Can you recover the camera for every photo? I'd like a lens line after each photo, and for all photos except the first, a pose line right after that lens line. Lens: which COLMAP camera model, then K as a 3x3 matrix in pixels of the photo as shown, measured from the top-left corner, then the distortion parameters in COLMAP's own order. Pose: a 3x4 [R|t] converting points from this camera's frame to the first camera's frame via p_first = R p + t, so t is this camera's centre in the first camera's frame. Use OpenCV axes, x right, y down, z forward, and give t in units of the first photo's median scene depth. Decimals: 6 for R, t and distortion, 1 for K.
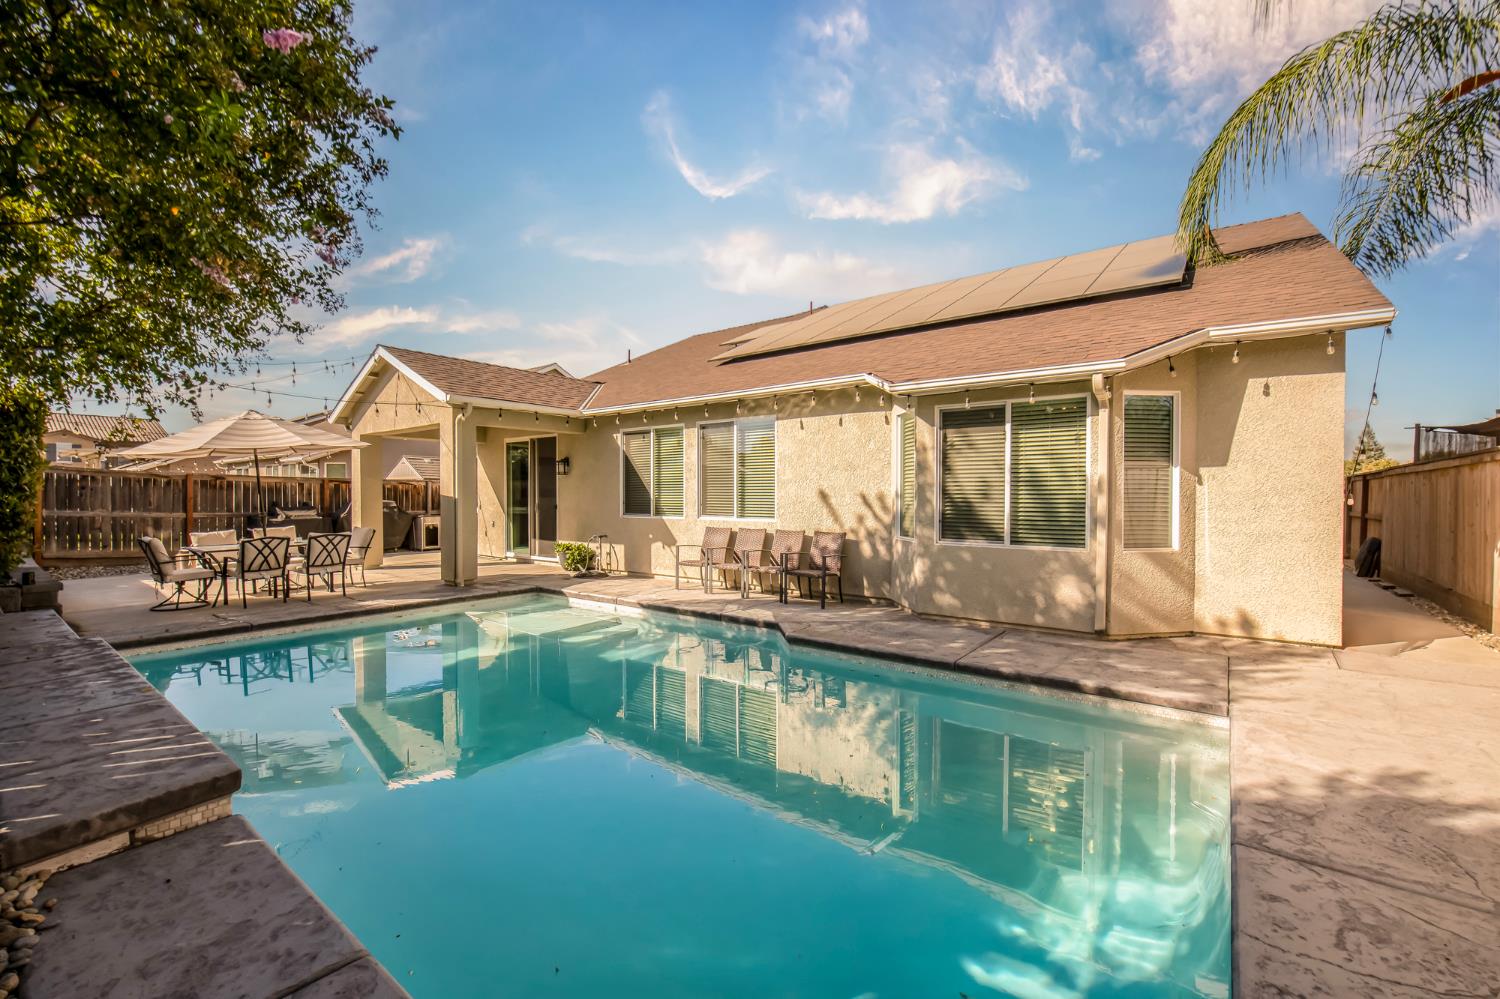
lens RADIAL K [[614.6, 0, 753.5], [0, 614.6, 503.2], [0, 0, 1]] dist [-0.003337, -0.008376]
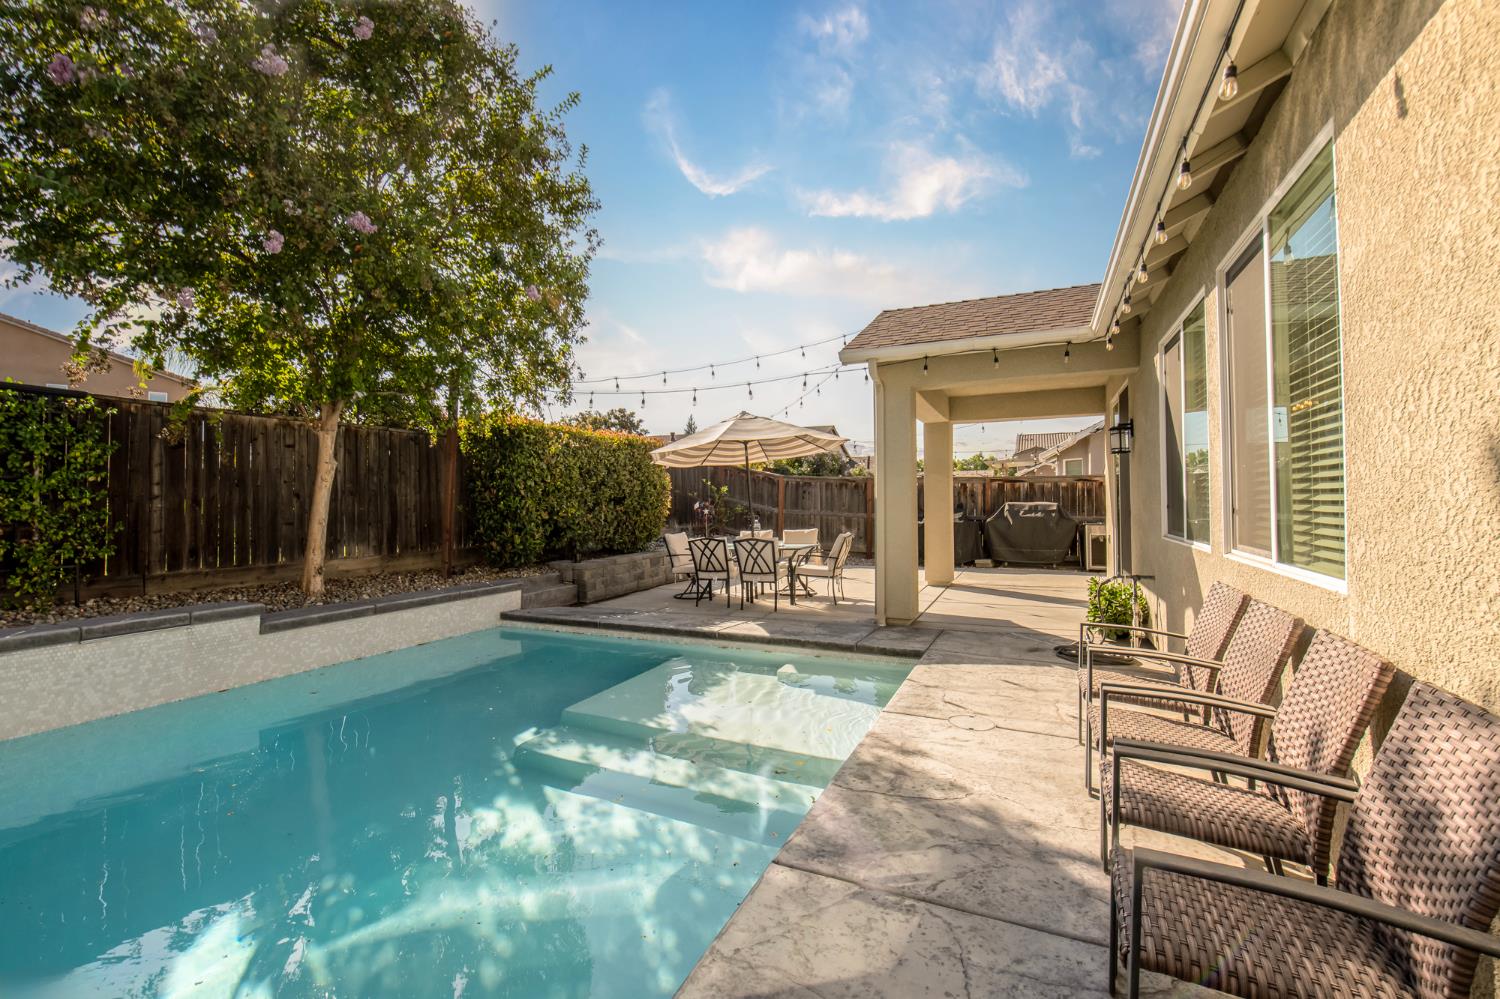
lens RADIAL K [[647.5, 0, 741.1], [0, 647.5, 492.8], [0, 0, 1]] dist [-0.007999, -0.000163]
pose [[0.222668, -0.015909, -0.974764, 0.227088], [-0.005110, 0.999834, -0.017485, -0.000242], [0.974881, 0.008875, 0.222550, 0.768022]]
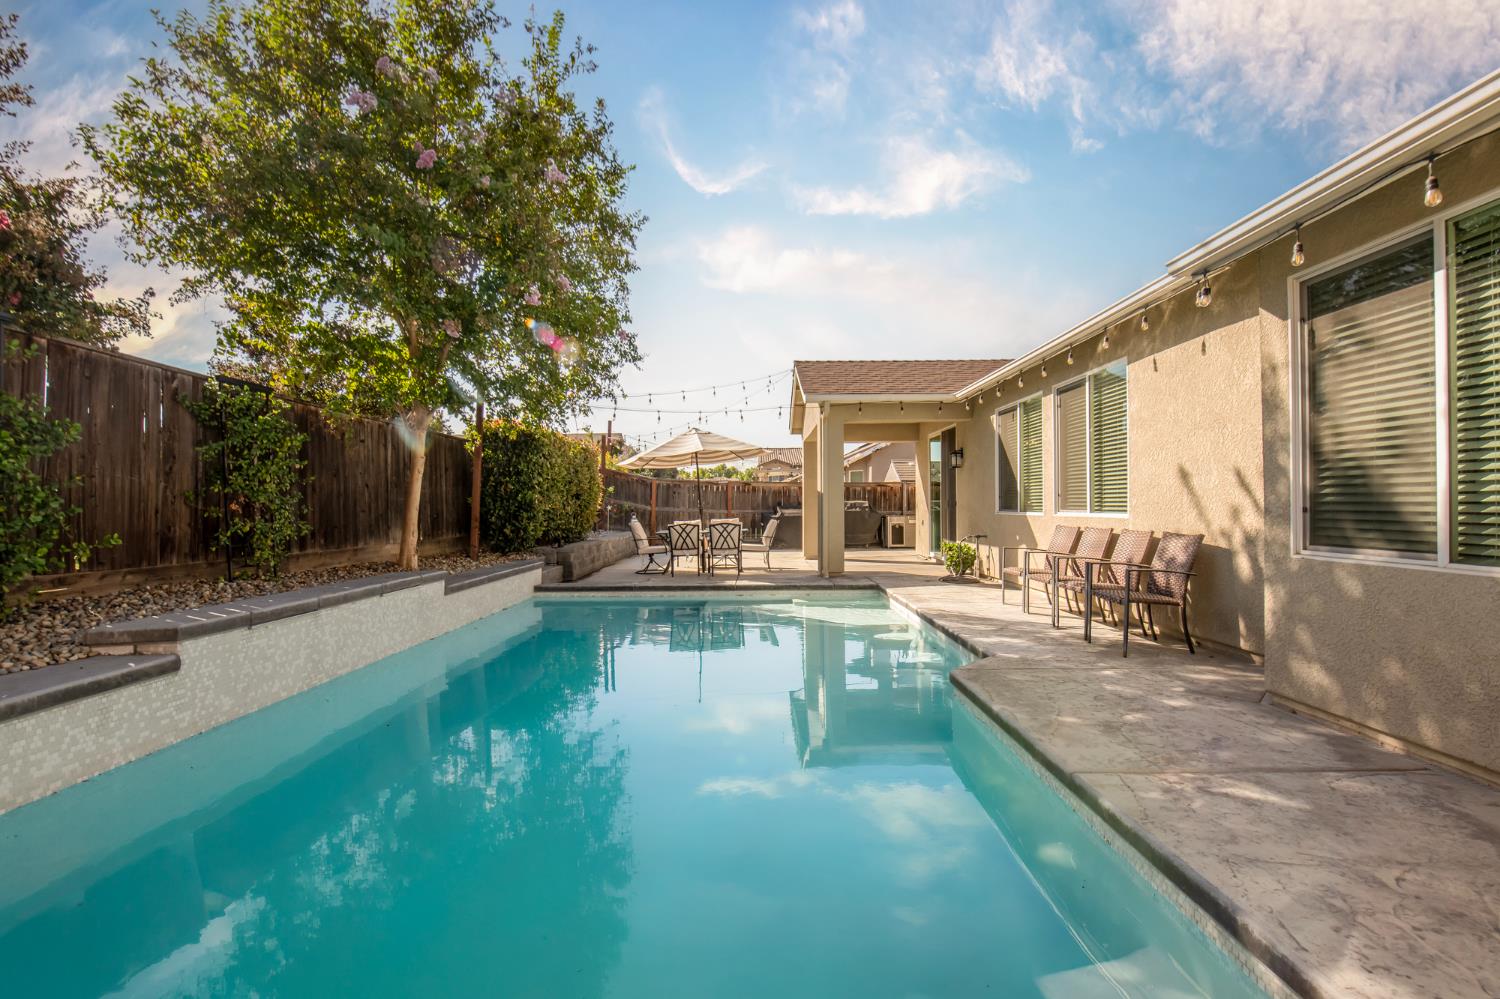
lens RADIAL K [[637.3, 0, 760.0], [0, 637.3, 503.2], [0, 0, 1]] dist [-0.001827, -0.000173]
pose [[0.610403, -0.006954, -0.792061, 0.353840], [-0.004206, 0.999919, -0.012020, 0.025261], [0.792080, 0.010668, 0.610324, 0.280323]]
